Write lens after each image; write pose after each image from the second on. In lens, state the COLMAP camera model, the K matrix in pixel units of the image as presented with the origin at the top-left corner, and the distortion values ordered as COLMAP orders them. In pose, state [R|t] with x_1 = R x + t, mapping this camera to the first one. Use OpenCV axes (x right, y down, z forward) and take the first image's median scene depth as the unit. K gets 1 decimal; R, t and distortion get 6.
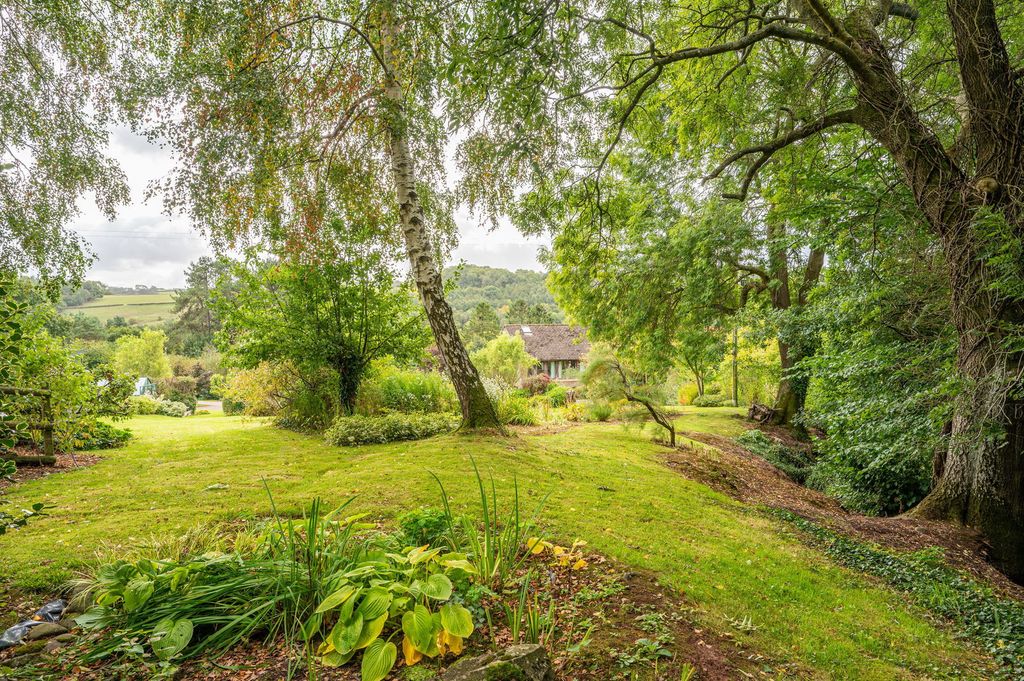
lens RADIAL K [[661.7, 0, 512.0], [0, 661.7, 340.5], [0, 0, 1]] dist [-0.000737, -0.000132]
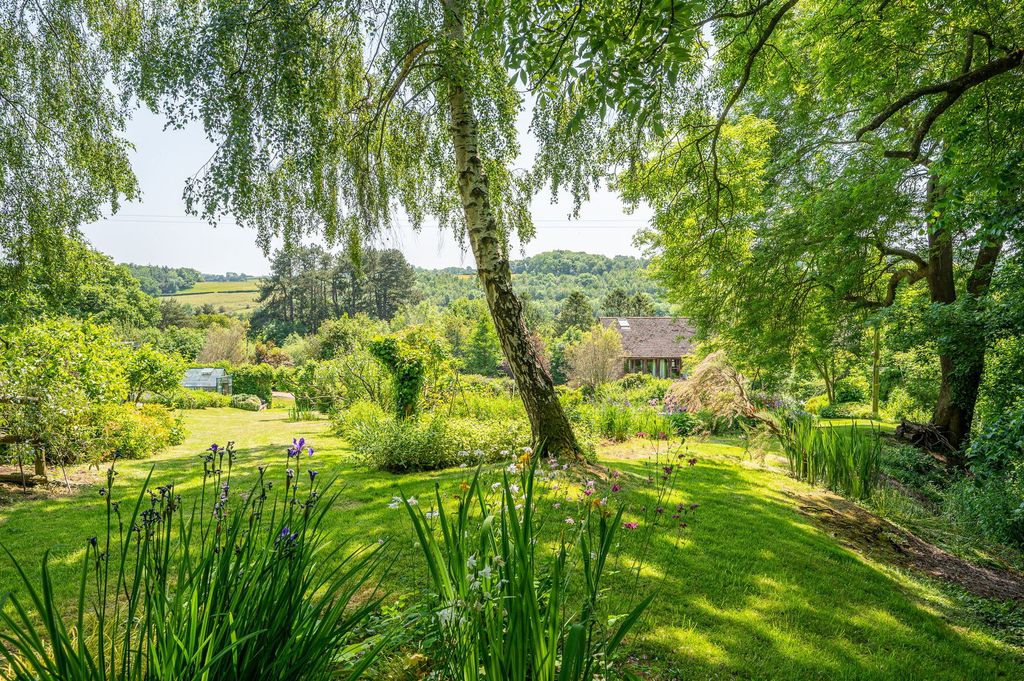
lens RADIAL K [[661.7, 0, 512.0], [0, 661.7, 340.5], [0, 0, 1]] dist [-0.000737, -0.000132]
pose [[0.987812, 0.016562, -0.154766, 0.015105], [-0.013591, 0.999703, 0.020235, -0.013160], [0.155055, -0.017885, 0.987744, 0.147529]]
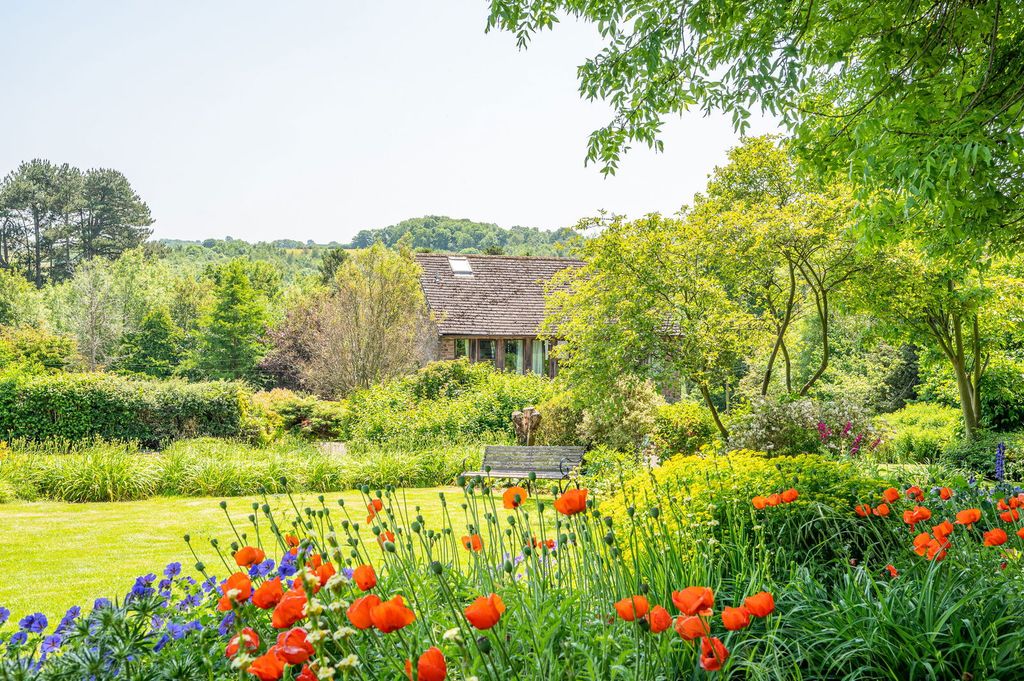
lens RADIAL K [[661.7, 0, 512.0], [0, 661.7, 340.5], [0, 0, 1]] dist [-0.000737, -0.000132]
pose [[0.998026, 0.016739, -0.060538, 0.073799], [-0.018062, 0.999609, -0.021363, 0.027873], [0.060156, 0.022414, 0.997937, 0.552955]]
